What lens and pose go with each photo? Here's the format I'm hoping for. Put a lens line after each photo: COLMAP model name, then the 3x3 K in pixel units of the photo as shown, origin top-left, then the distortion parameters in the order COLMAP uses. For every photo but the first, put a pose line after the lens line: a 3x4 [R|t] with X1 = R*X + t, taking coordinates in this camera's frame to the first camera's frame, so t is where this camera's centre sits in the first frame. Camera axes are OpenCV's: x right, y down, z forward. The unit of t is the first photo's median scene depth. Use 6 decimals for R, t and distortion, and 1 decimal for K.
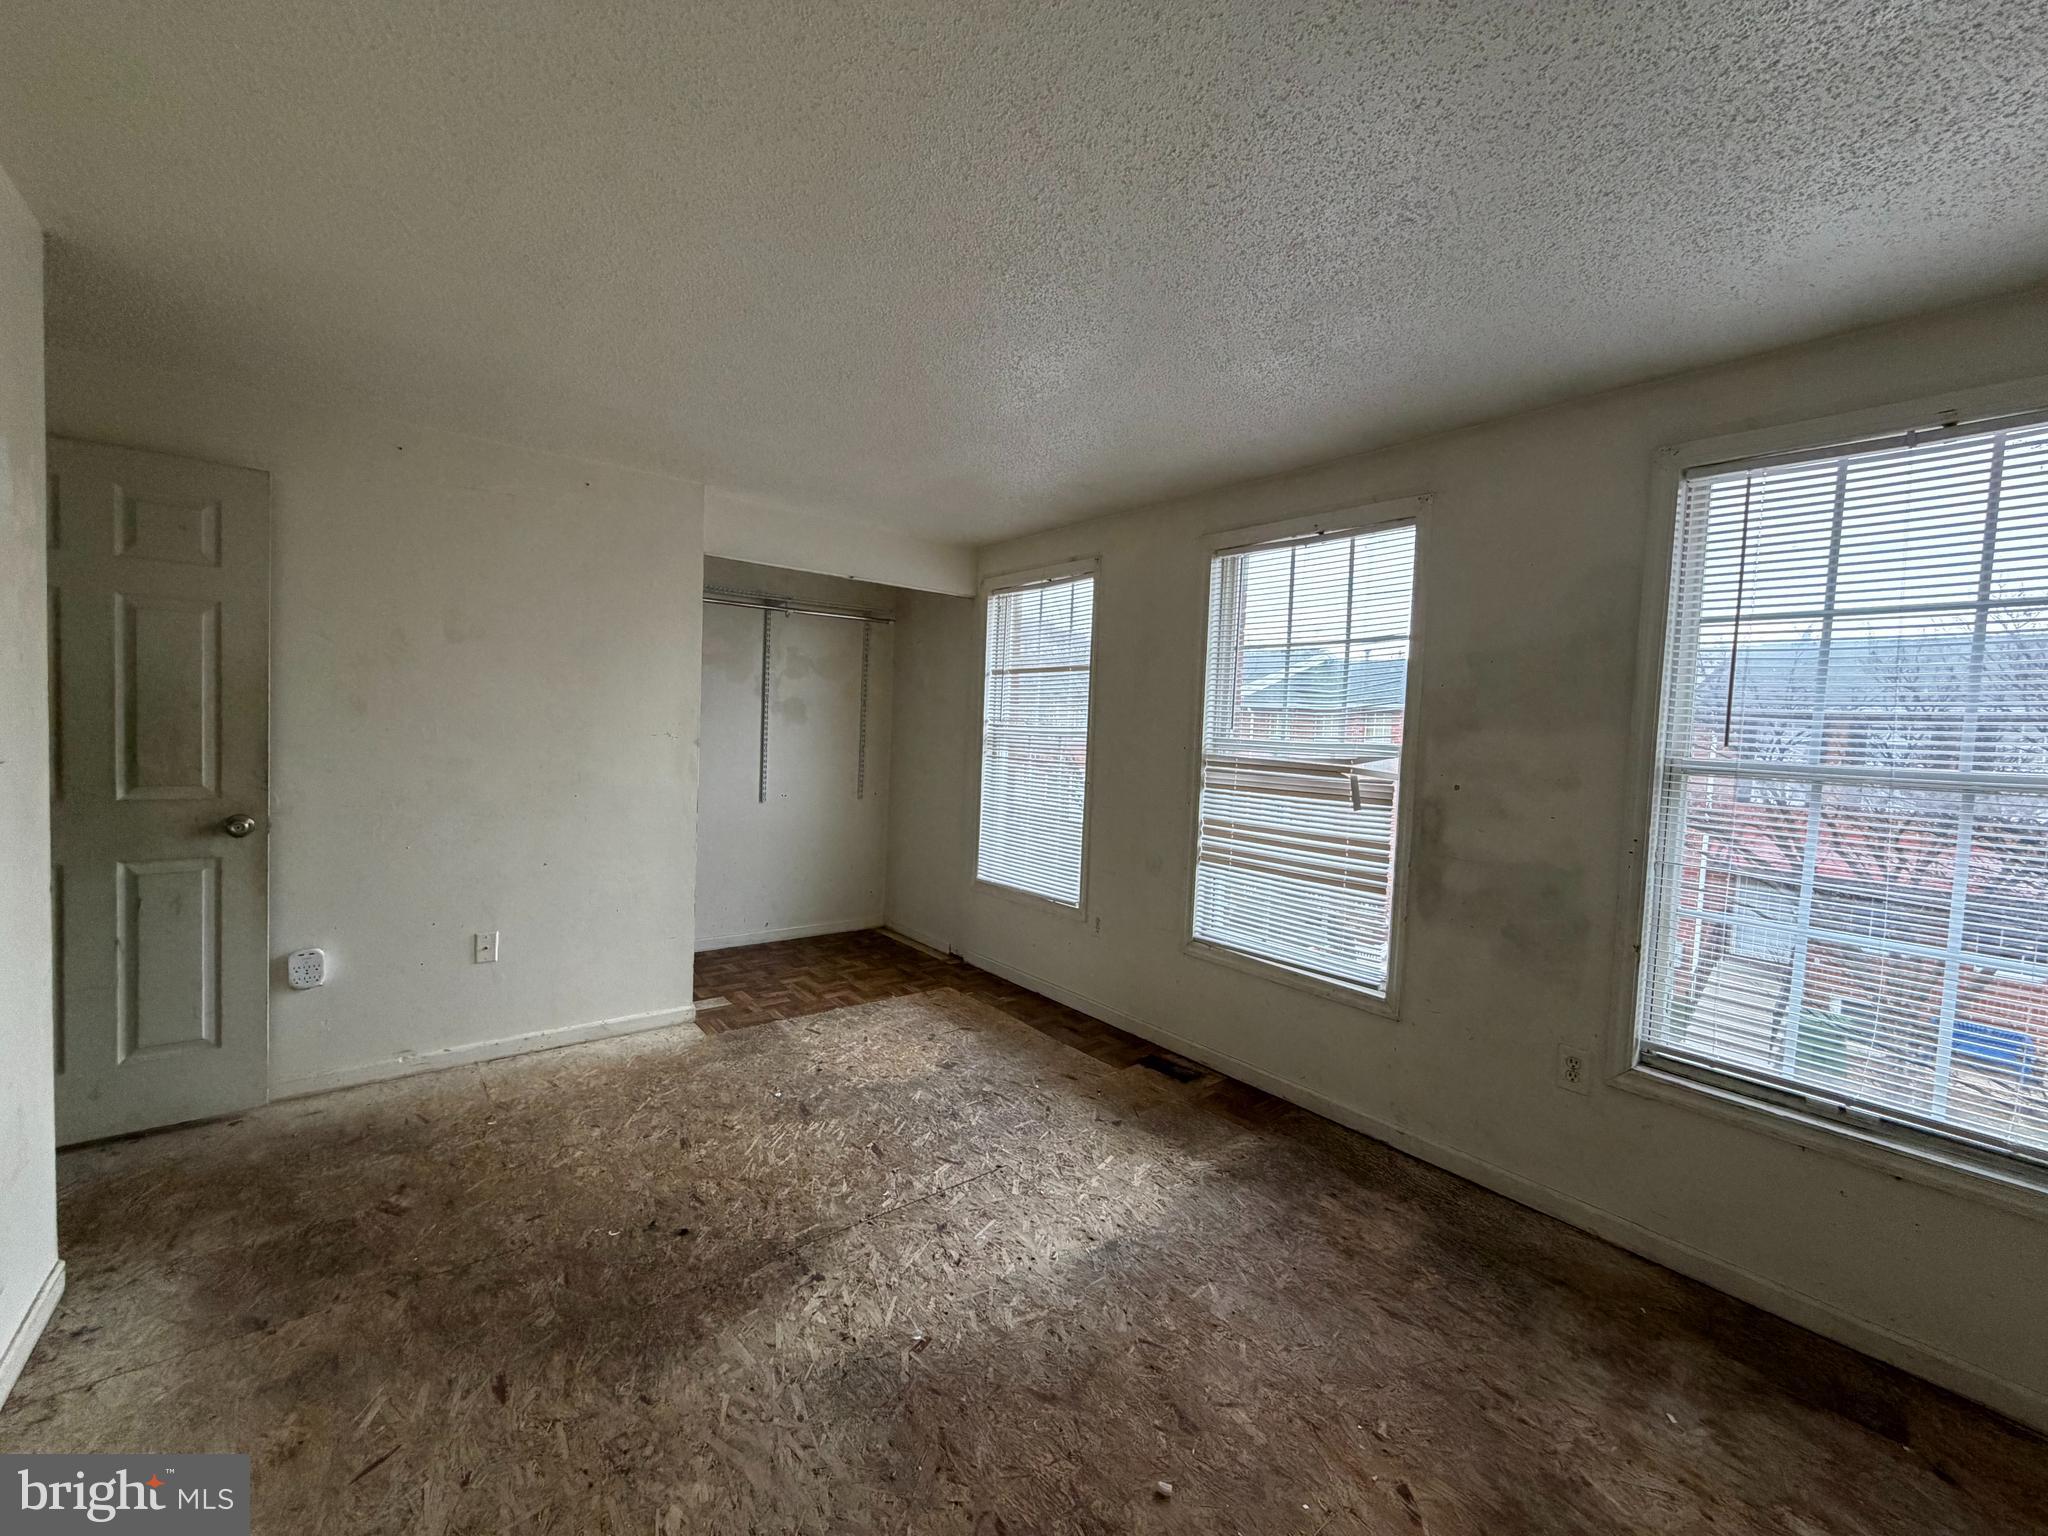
lens RADIAL K [[820.8, 0, 1019.4], [0, 820.8, 765.5], [0, 0, 1]] dist [0.001420, -0.000155]
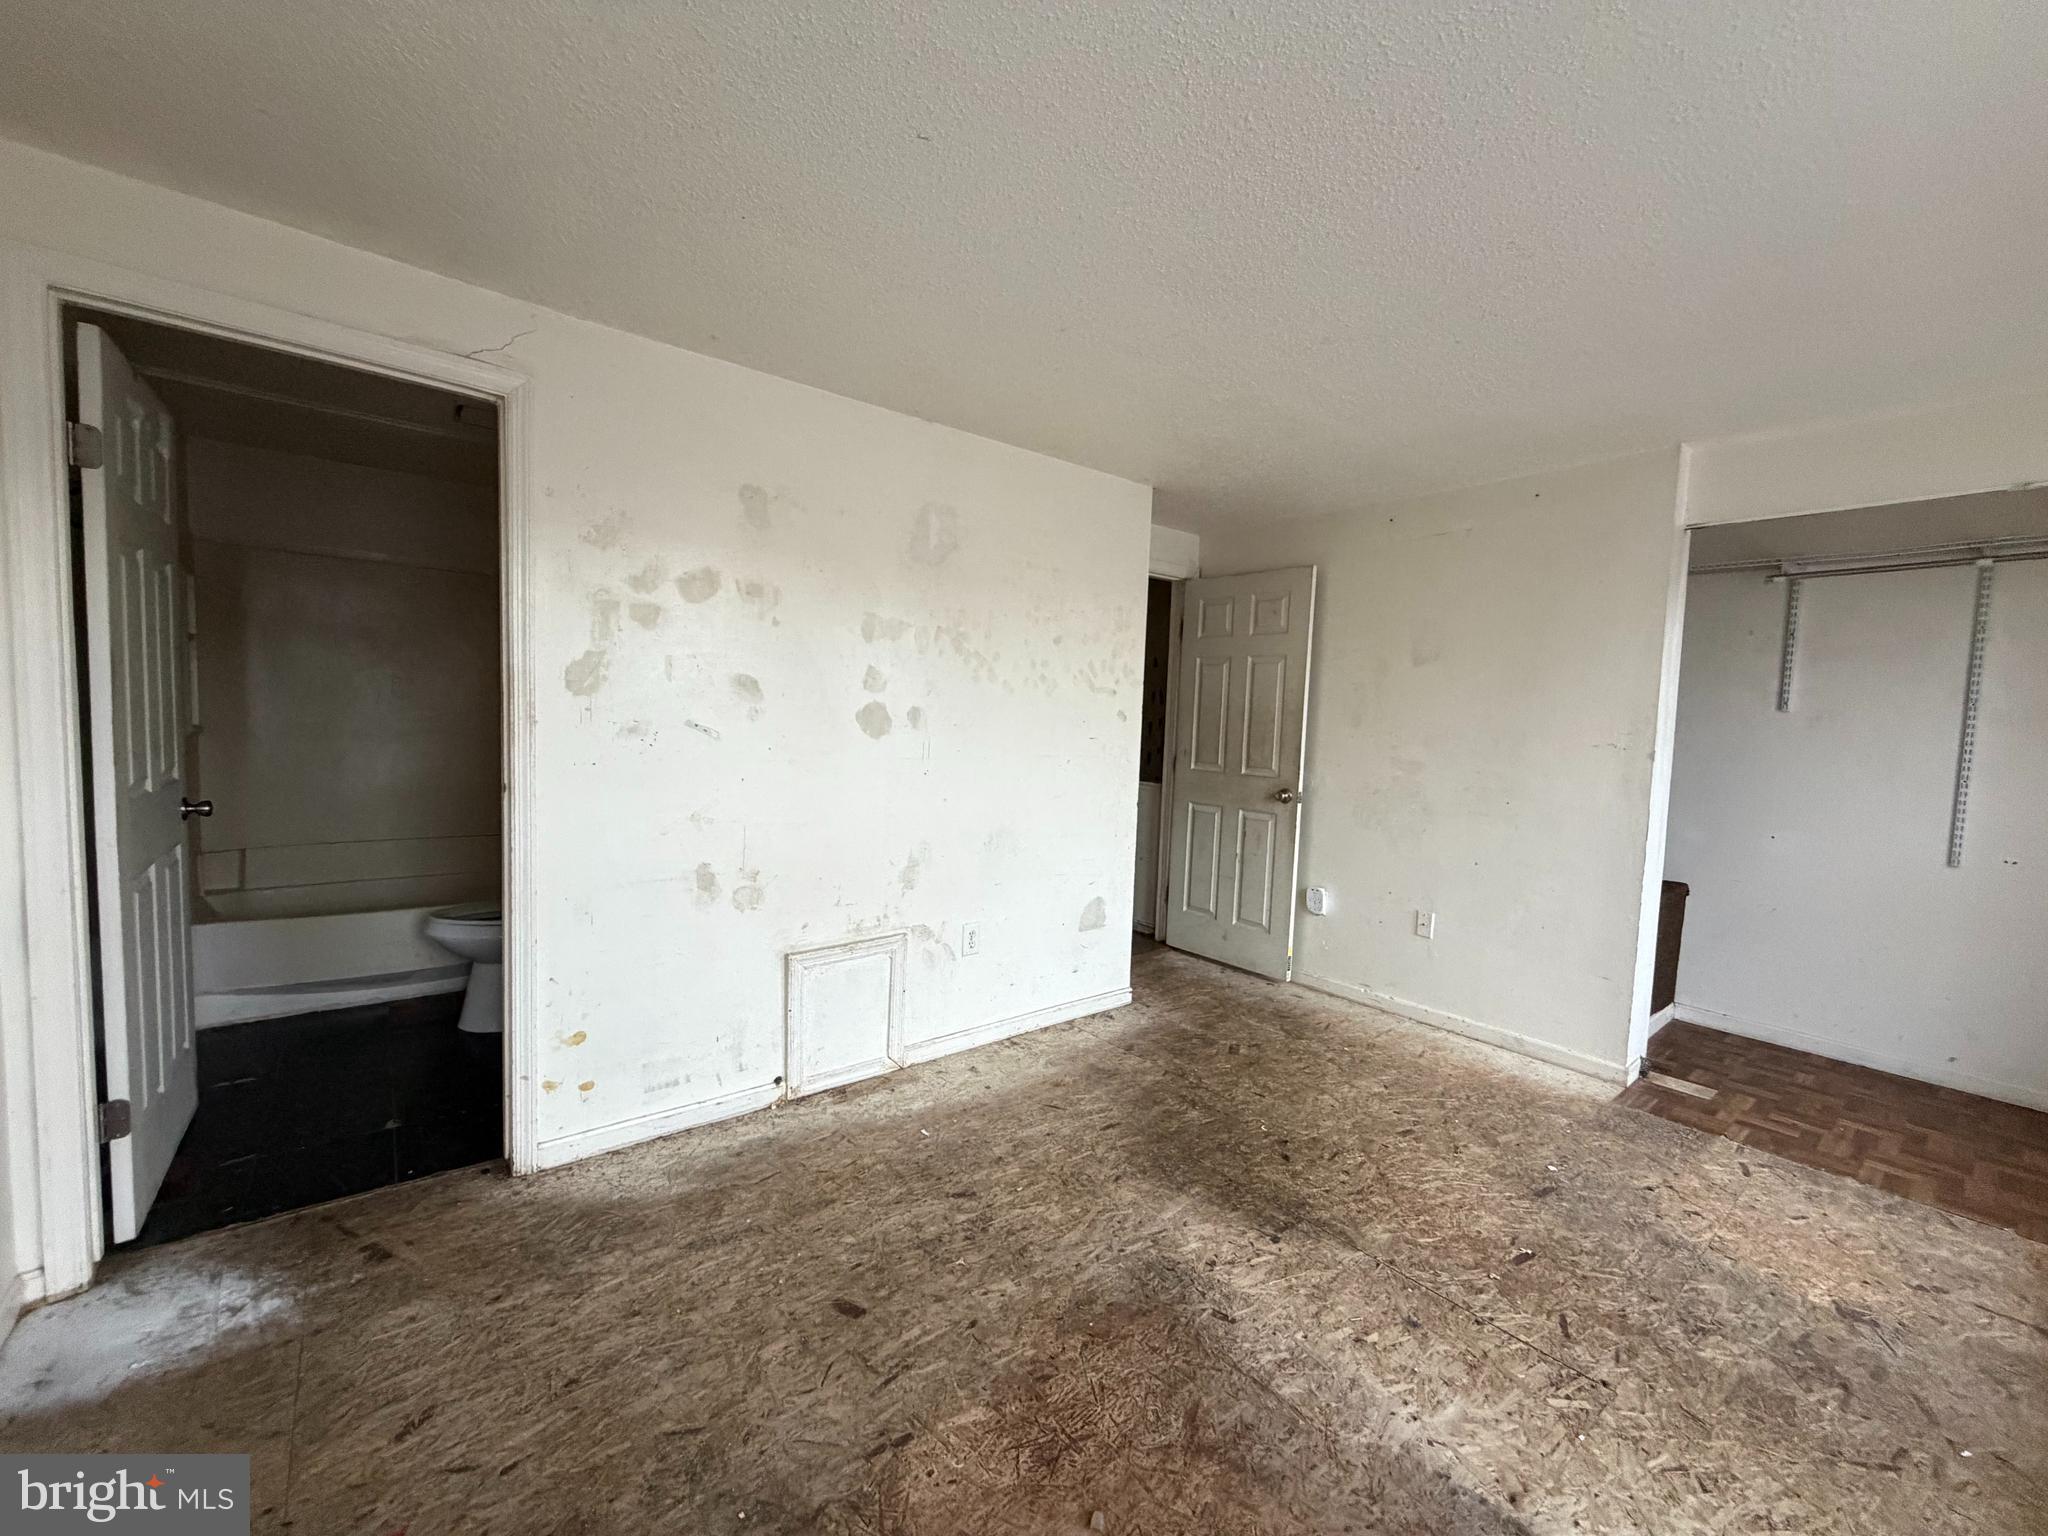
lens RADIAL K [[820.8, 0, 1020.1], [0, 820.8, 767.2], [0, 0, 1]] dist [0.001420, -0.000155]
pose [[0.001754, 0.028830, -0.999583, 0.549427], [-0.082094, 0.996214, 0.028589, 0.013612], [0.996623, 0.082010, 0.004115, 0.433958]]
